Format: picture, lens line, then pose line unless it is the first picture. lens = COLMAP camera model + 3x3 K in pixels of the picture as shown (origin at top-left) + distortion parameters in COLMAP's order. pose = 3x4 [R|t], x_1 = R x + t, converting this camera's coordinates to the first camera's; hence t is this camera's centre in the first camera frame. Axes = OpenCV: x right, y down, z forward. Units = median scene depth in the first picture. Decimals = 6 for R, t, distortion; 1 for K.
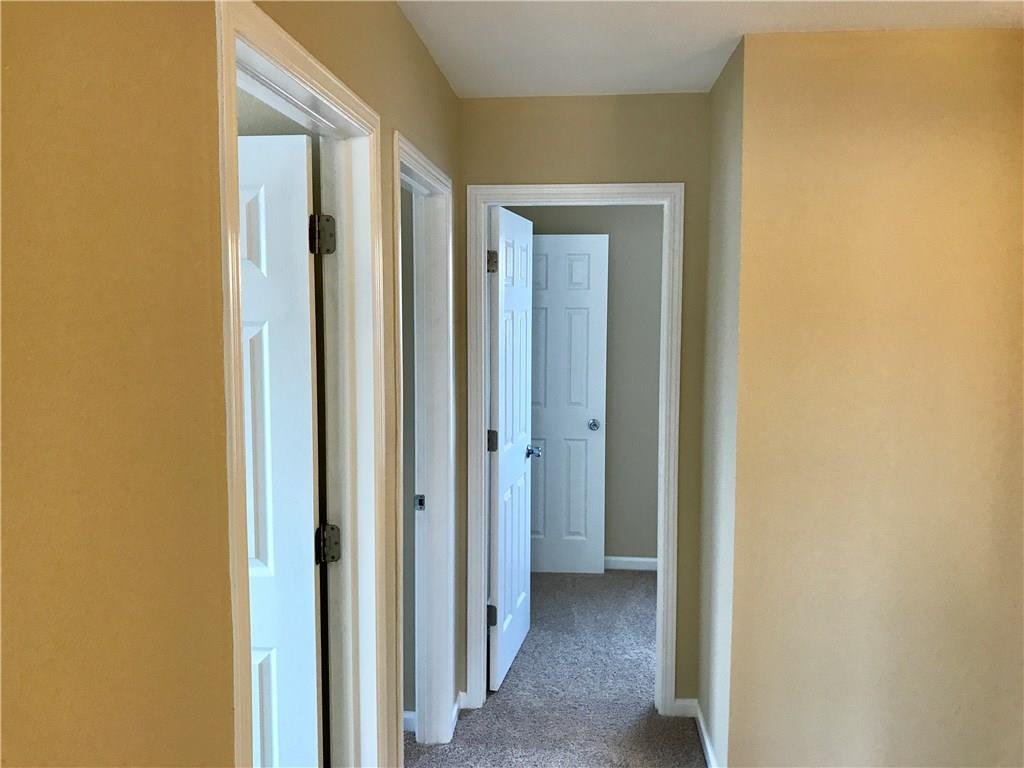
lens RADIAL K [[842.1, 0, 503.2], [0, 842.1, 380.2], [0, 0, 1]] dist [0.042504, -0.078300]
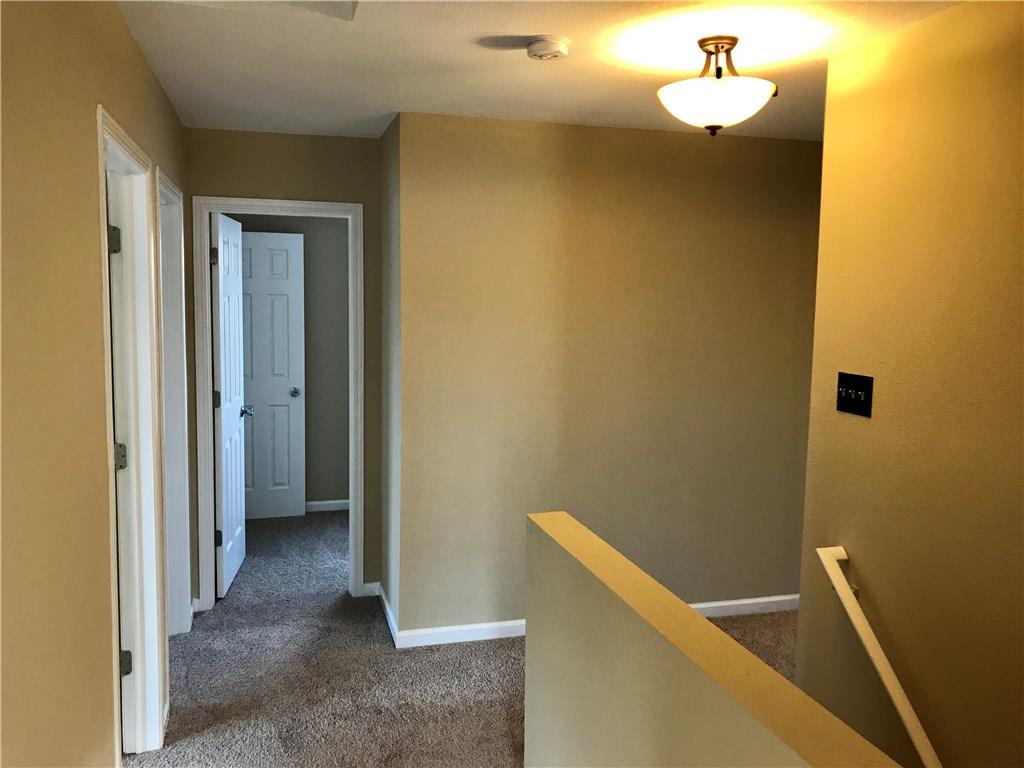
lens RADIAL K [[842.1, 0, 503.2], [0, 842.1, 380.2], [0, 0, 1]] dist [0.042504, -0.078300]
pose [[0.934014, -0.021265, 0.356604, -0.059590], [0.016641, 0.999733, 0.016032, 0.029521], [-0.356850, -0.009040, 0.934118, -0.318020]]
